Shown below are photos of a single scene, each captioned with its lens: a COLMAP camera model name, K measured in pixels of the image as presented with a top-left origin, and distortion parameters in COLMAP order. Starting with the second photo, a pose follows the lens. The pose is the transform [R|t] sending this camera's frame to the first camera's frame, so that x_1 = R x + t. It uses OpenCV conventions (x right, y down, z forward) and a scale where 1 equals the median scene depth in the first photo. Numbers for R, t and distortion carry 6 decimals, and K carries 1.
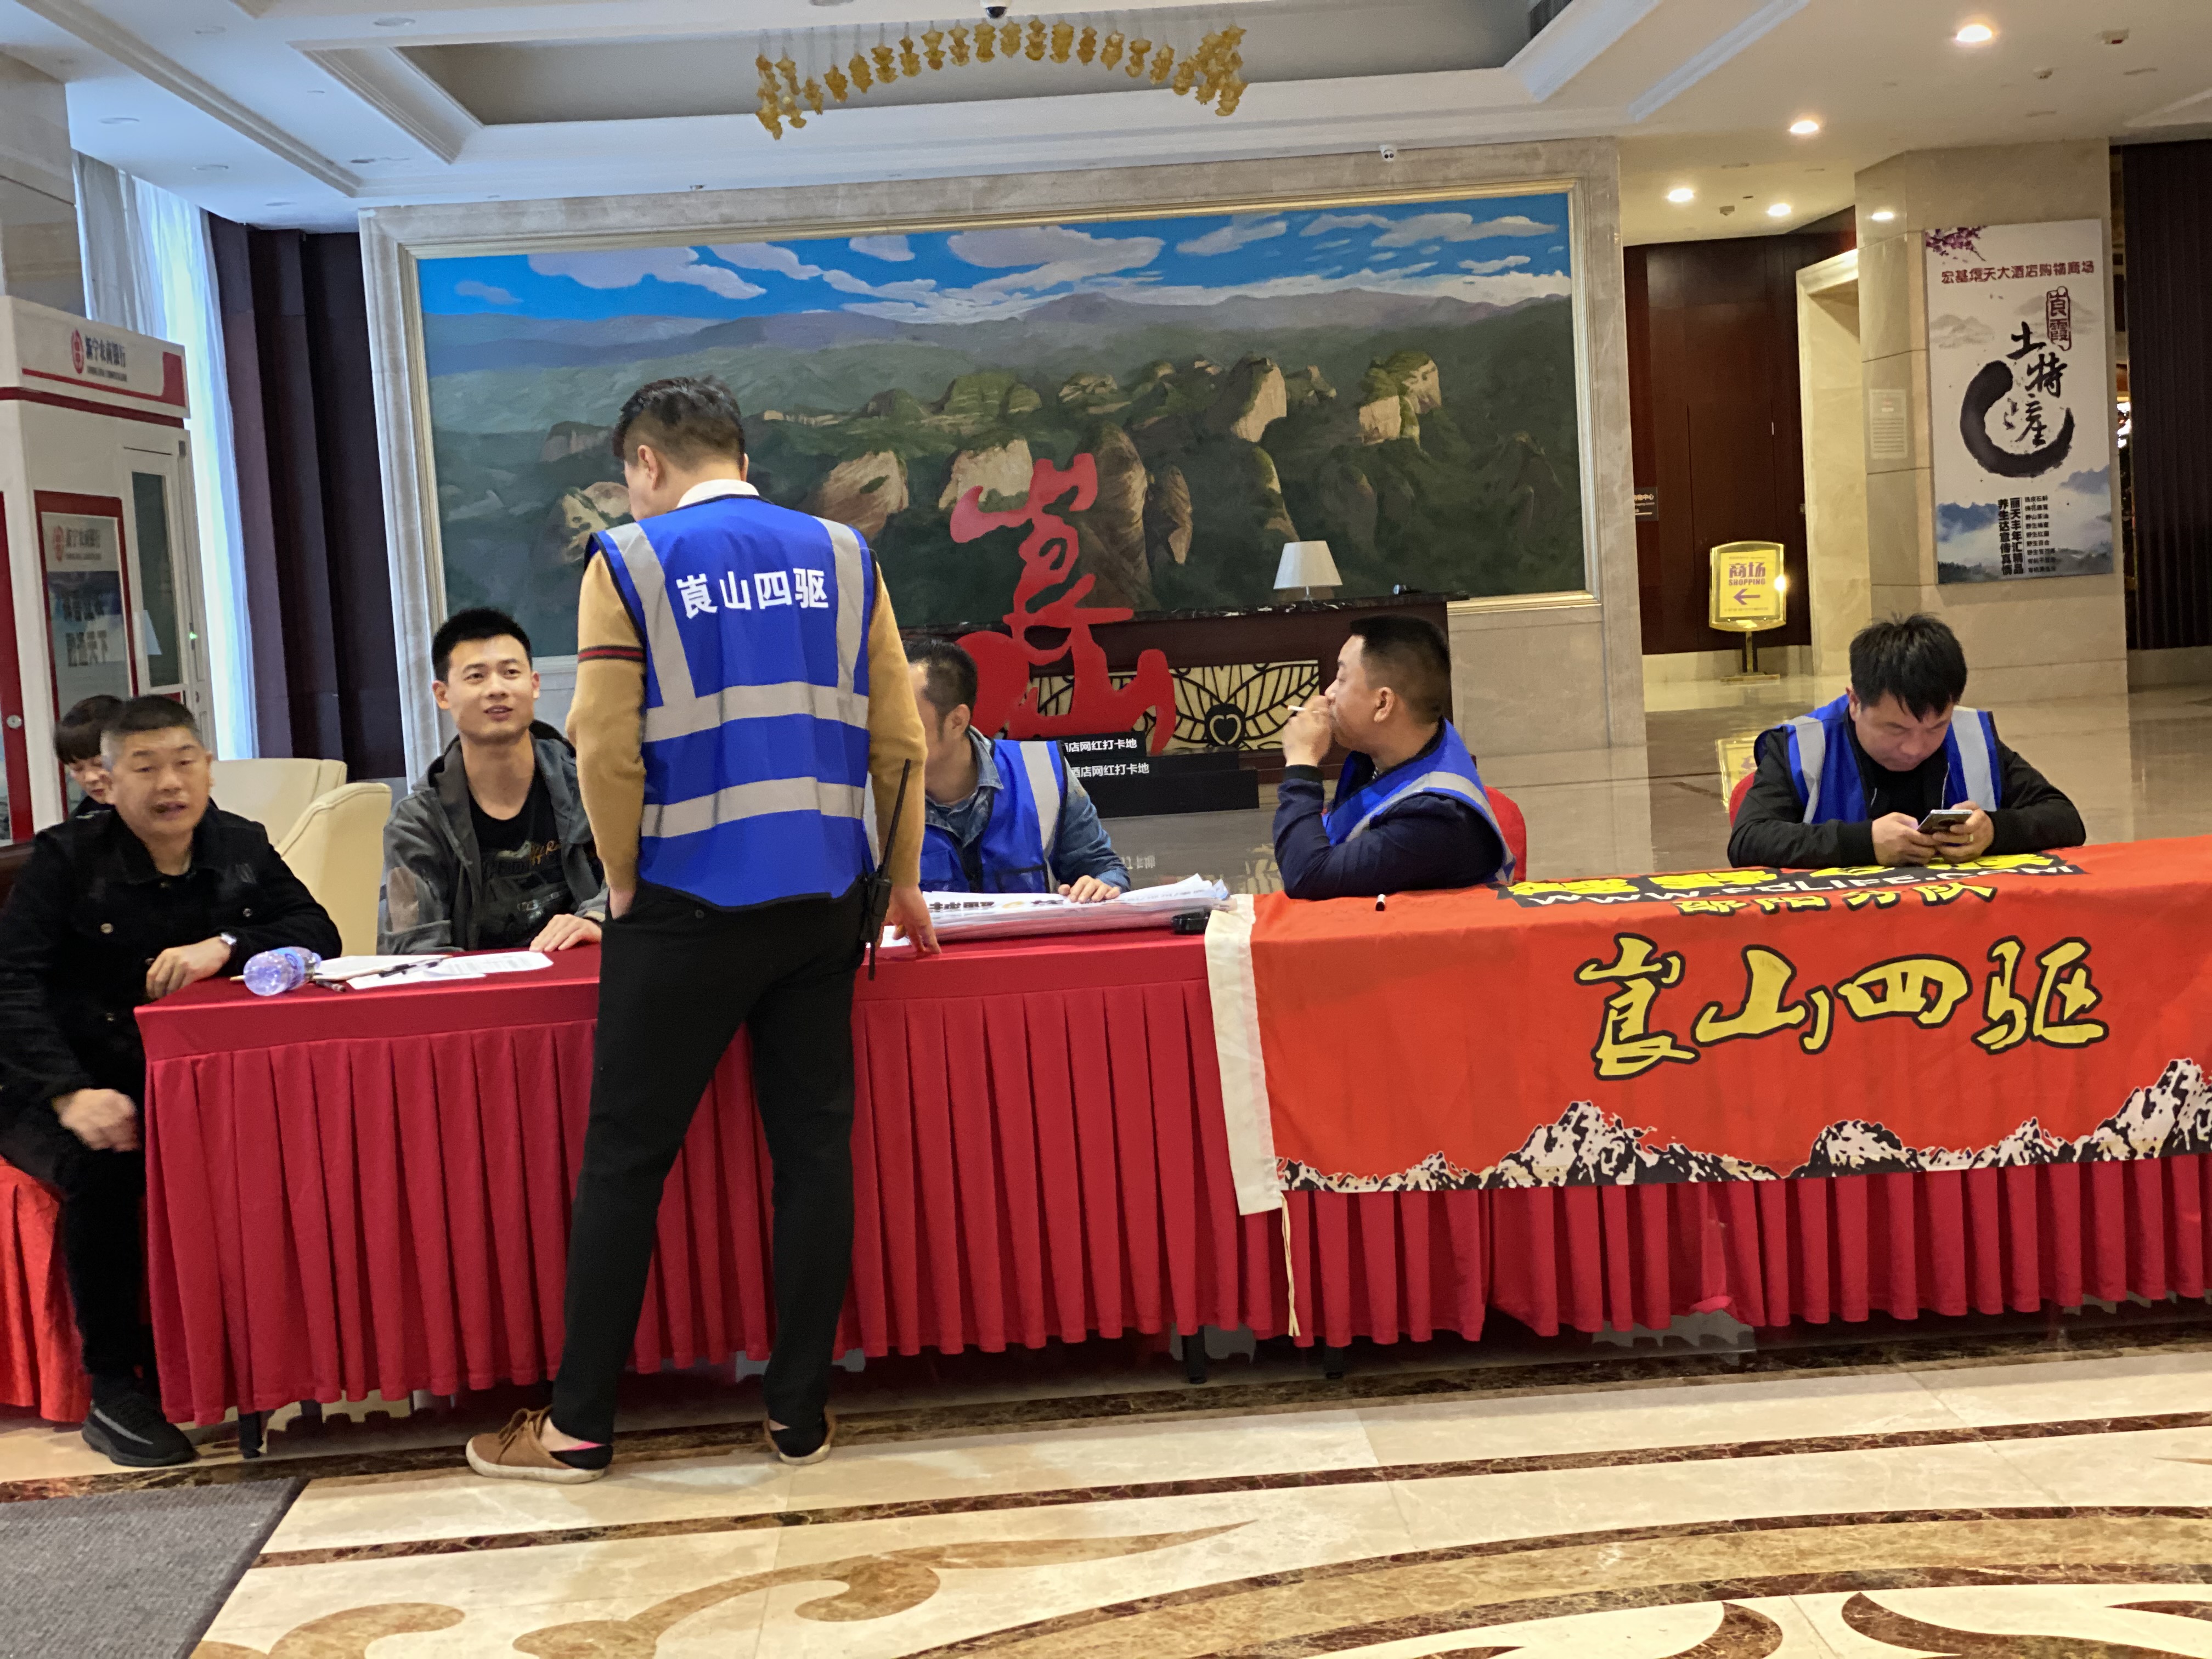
lens RADIAL K [[3313.0, 0, 1117.4], [0, 3313.0, 773.9], [0, 0, 1]] dist [0.156109, -0.148015]
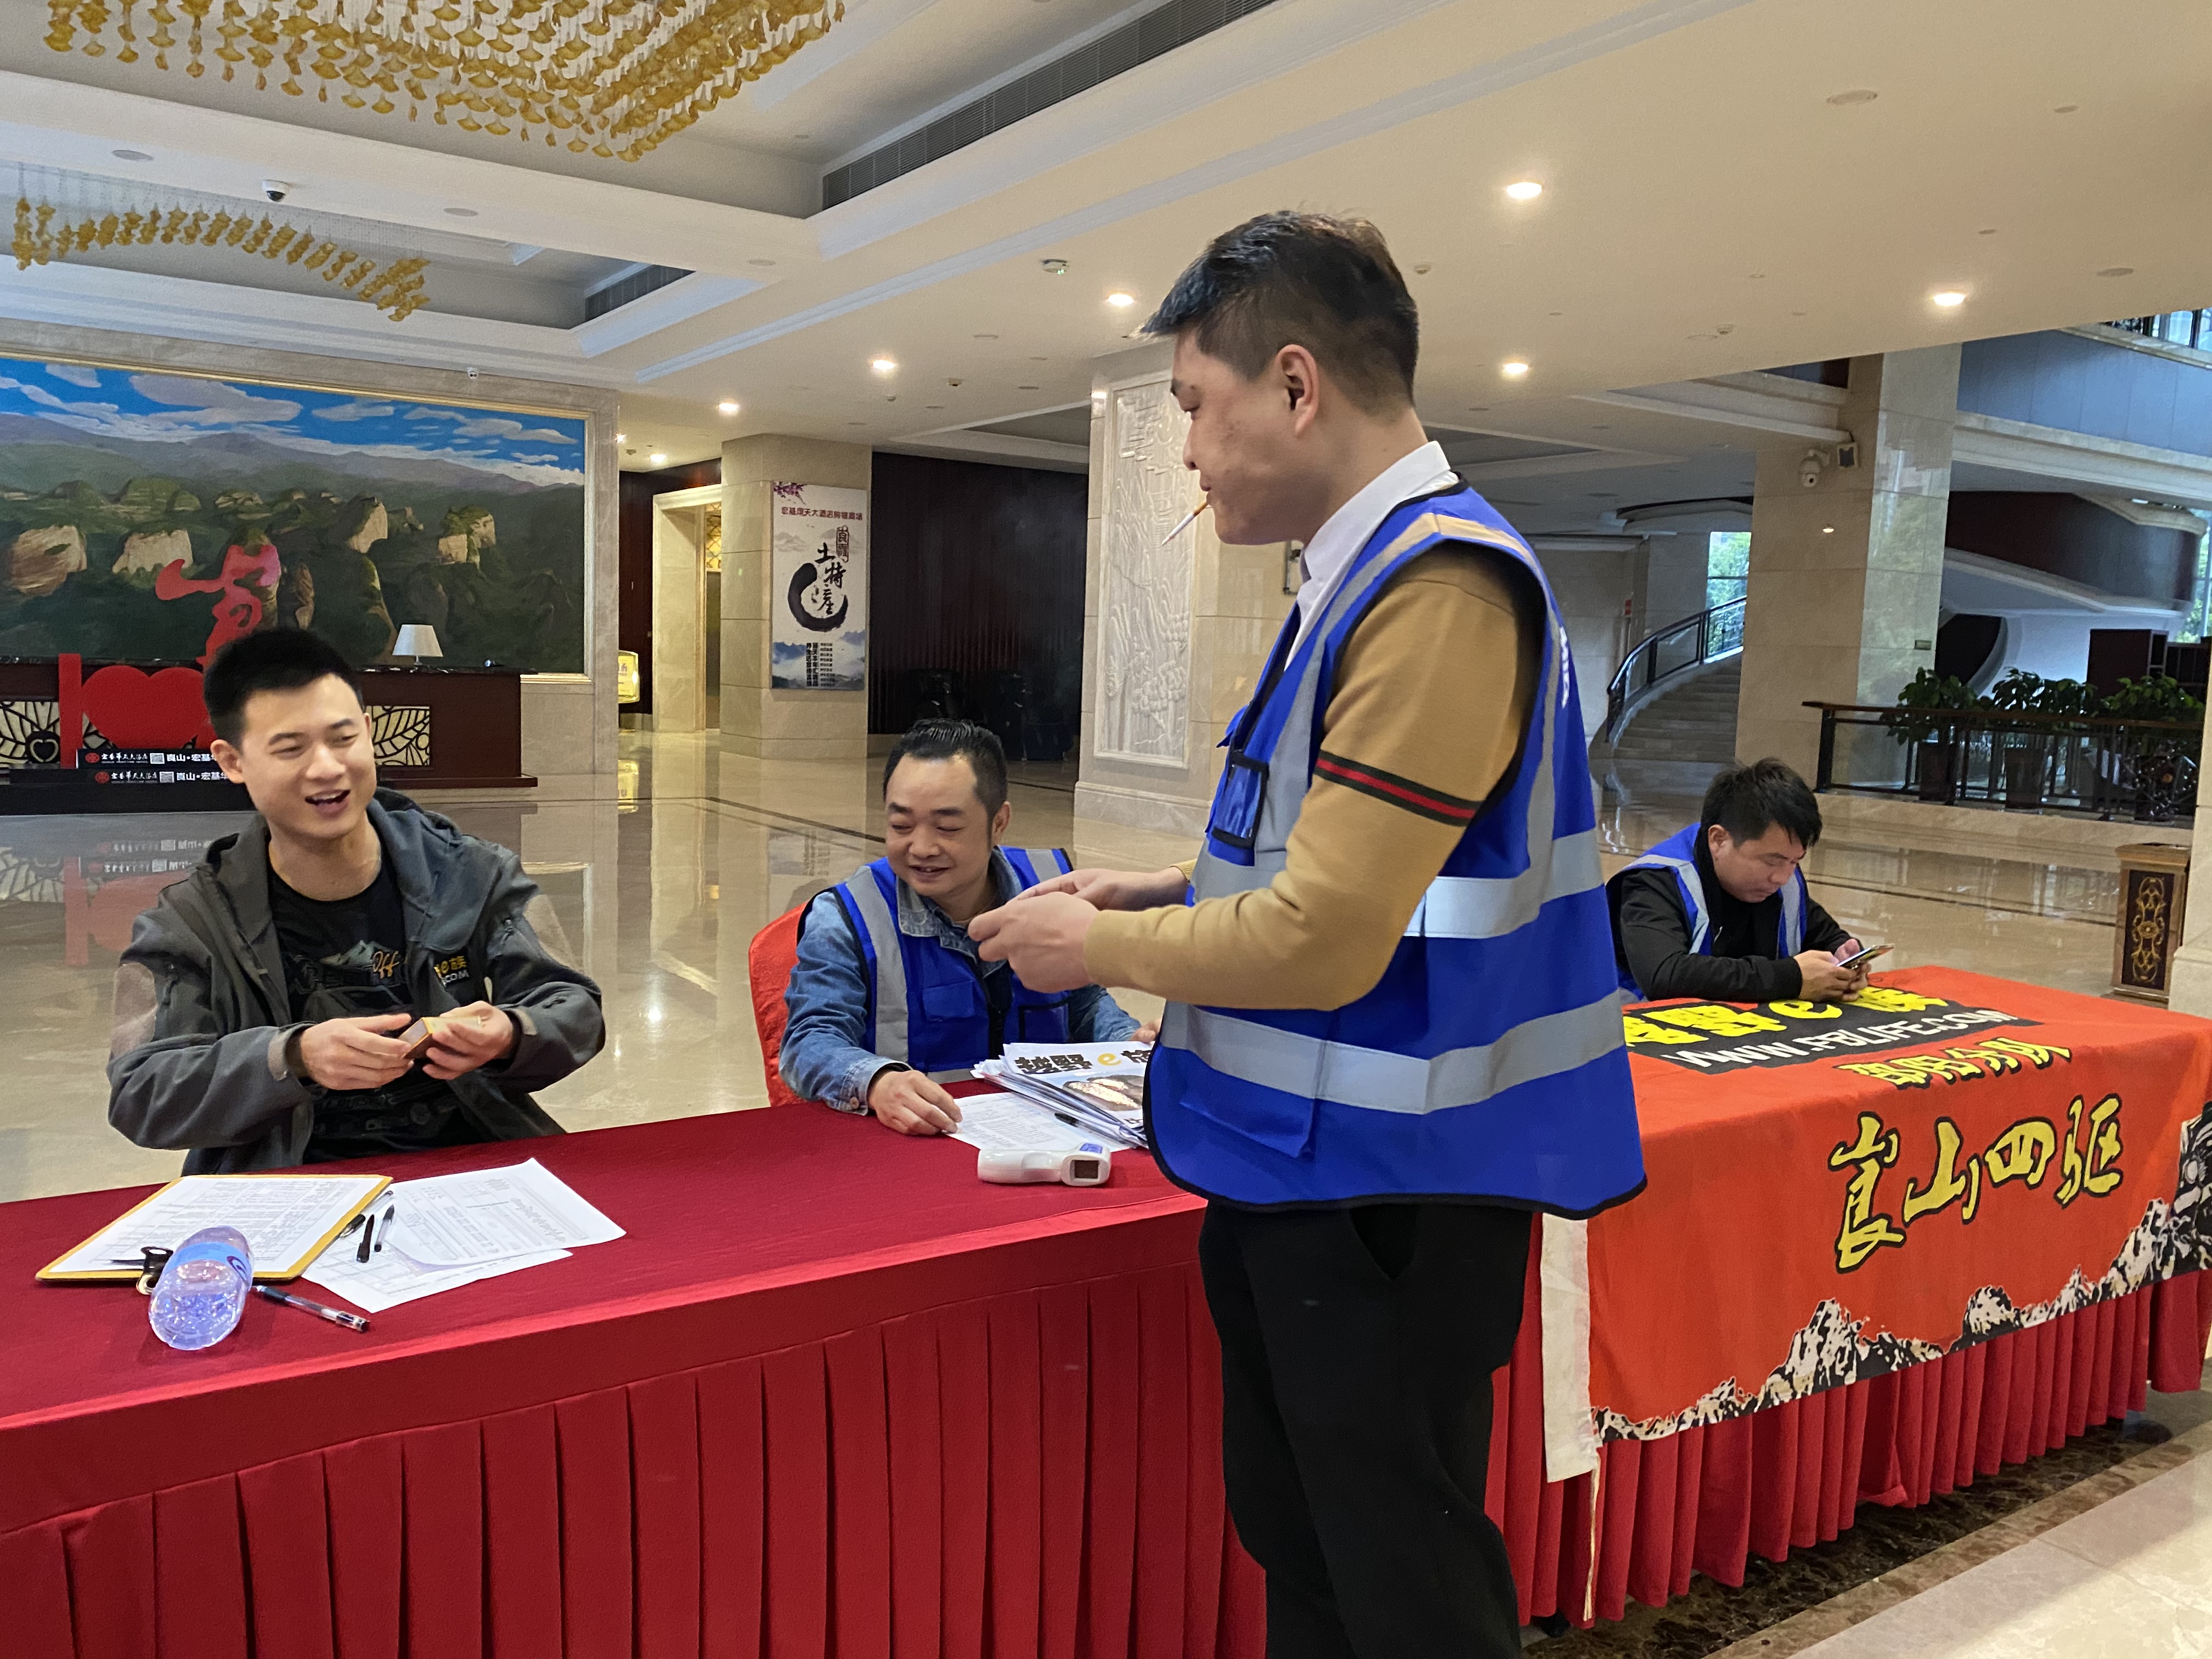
lens RADIAL K [[1689.7, 0, 1092.4], [0, 1689.7, 824.3], [0, 0, 1]] dist [0.036331, -0.029779]
pose [[0.852143, 0.040885, 0.521709, -0.072058], [-0.055026, 0.998417, 0.011634, -0.006518], [-0.520408, -0.038622, 0.853044, 0.184360]]
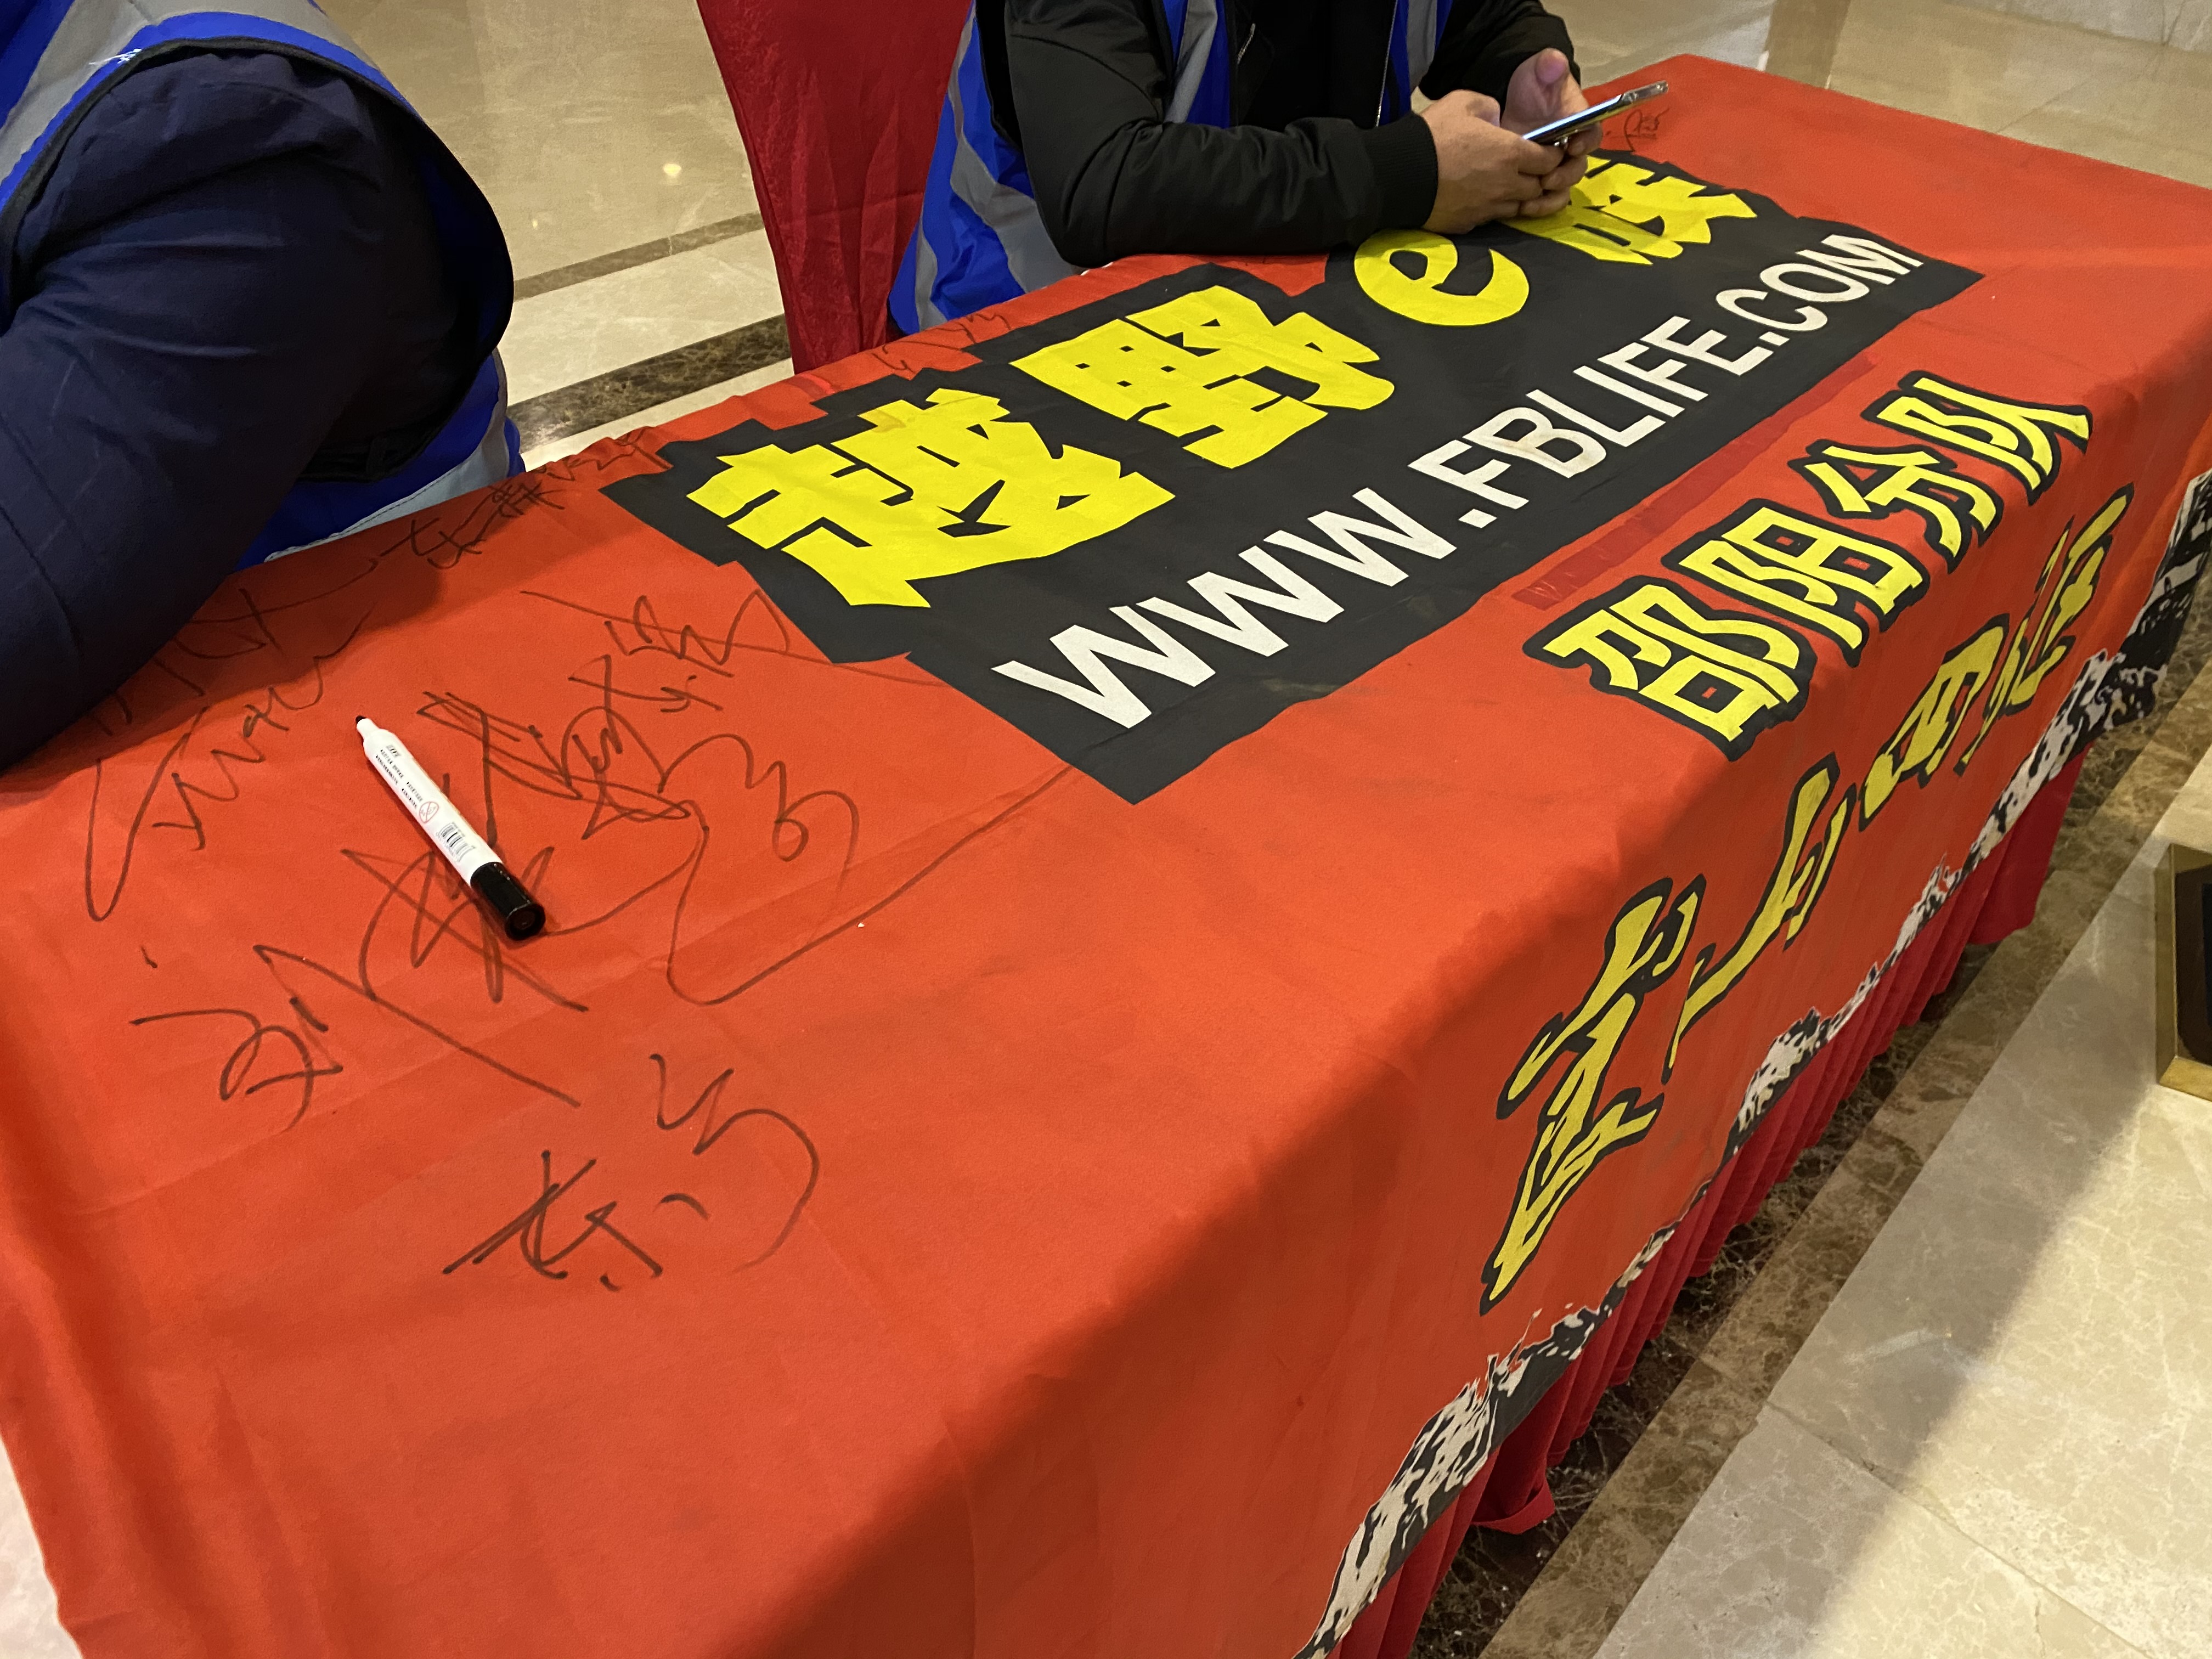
lens RADIAL K [[1689.7, 0, 1092.4], [0, 1689.7, 824.3], [0, 0, 1]] dist [0.036331, -0.029779]
pose [[0.700610, -0.368143, 0.611242, 0.009821], [-0.045268, 0.831970, 0.552971, -0.007930], [-0.712107, -0.415086, 0.566221, 0.246794]]
